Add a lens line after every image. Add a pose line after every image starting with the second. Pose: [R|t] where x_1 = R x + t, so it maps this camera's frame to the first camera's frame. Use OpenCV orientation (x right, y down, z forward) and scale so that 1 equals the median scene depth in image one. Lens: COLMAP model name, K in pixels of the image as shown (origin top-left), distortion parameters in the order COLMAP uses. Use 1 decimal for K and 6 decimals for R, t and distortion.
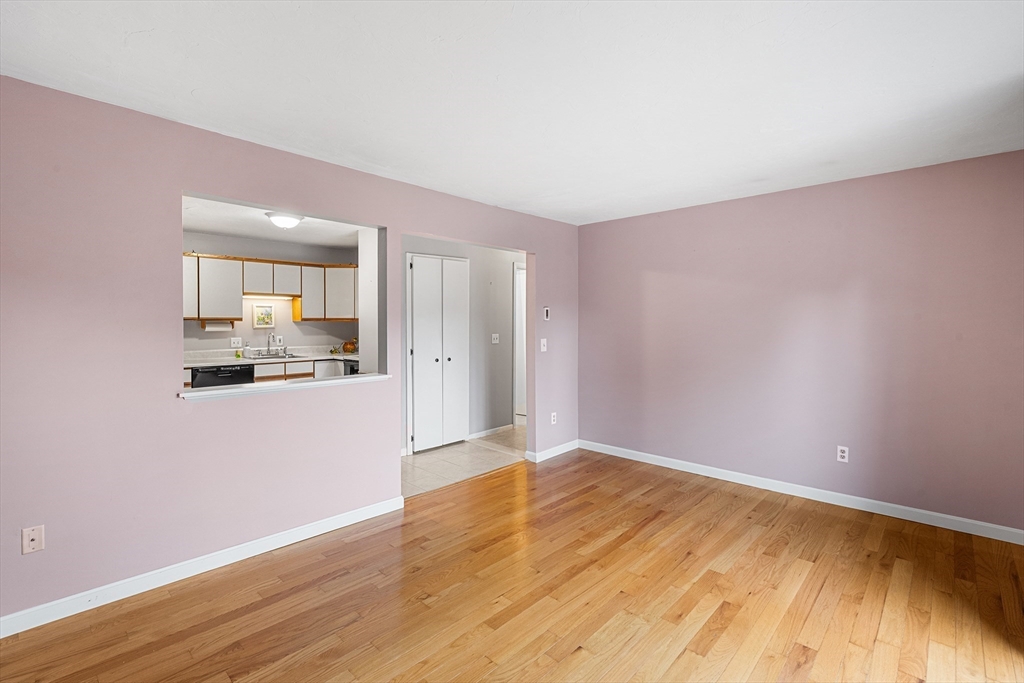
lens RADIAL K [[466.4, 0, 517.3], [0, 466.4, 325.3], [0, 0, 1]] dist [-0.013390, 0.004935]
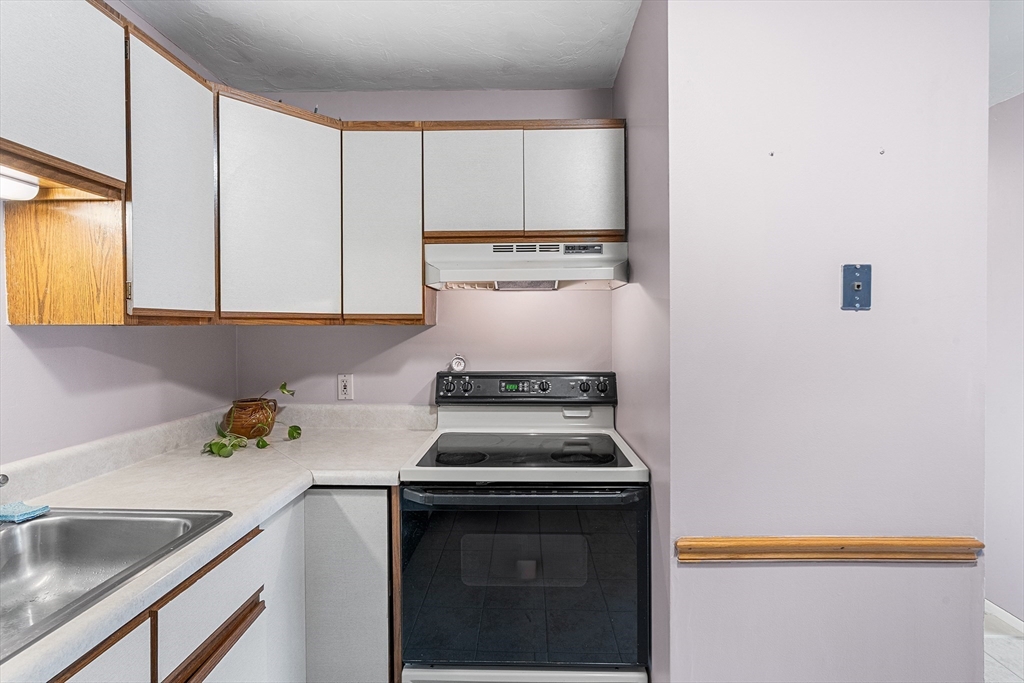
lens RADIAL K [[466.4, 0, 516.7], [0, 466.4, 331.3], [0, 0, 1]] dist [-0.013390, 0.004935]
pose [[0.745242, -0.009756, 0.666723, -0.718005], [0.008503, 0.999951, 0.005127, -0.008606], [-0.666740, 0.001848, 0.745288, 1.149131]]
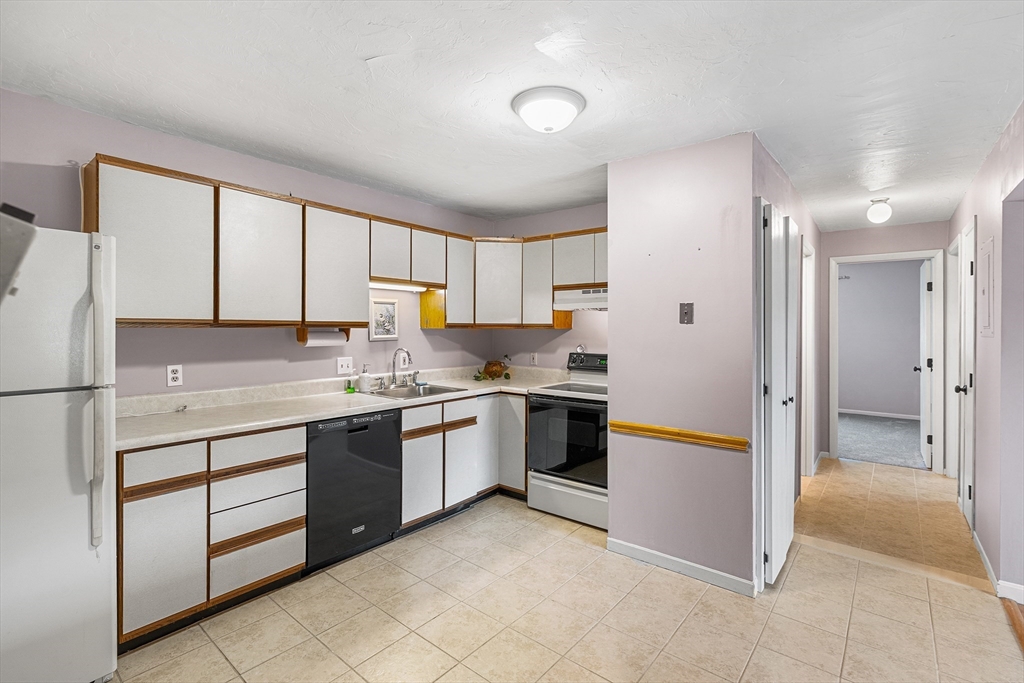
lens RADIAL K [[466.4, 0, 513.8], [0, 466.4, 323.6], [0, 0, 1]] dist [-0.013390, 0.004935]
pose [[0.997042, 0.003978, 0.076759, -0.643327], [-0.002623, 0.999839, -0.017750, -0.007055], [-0.076817, 0.017496, 0.996892, 0.603947]]
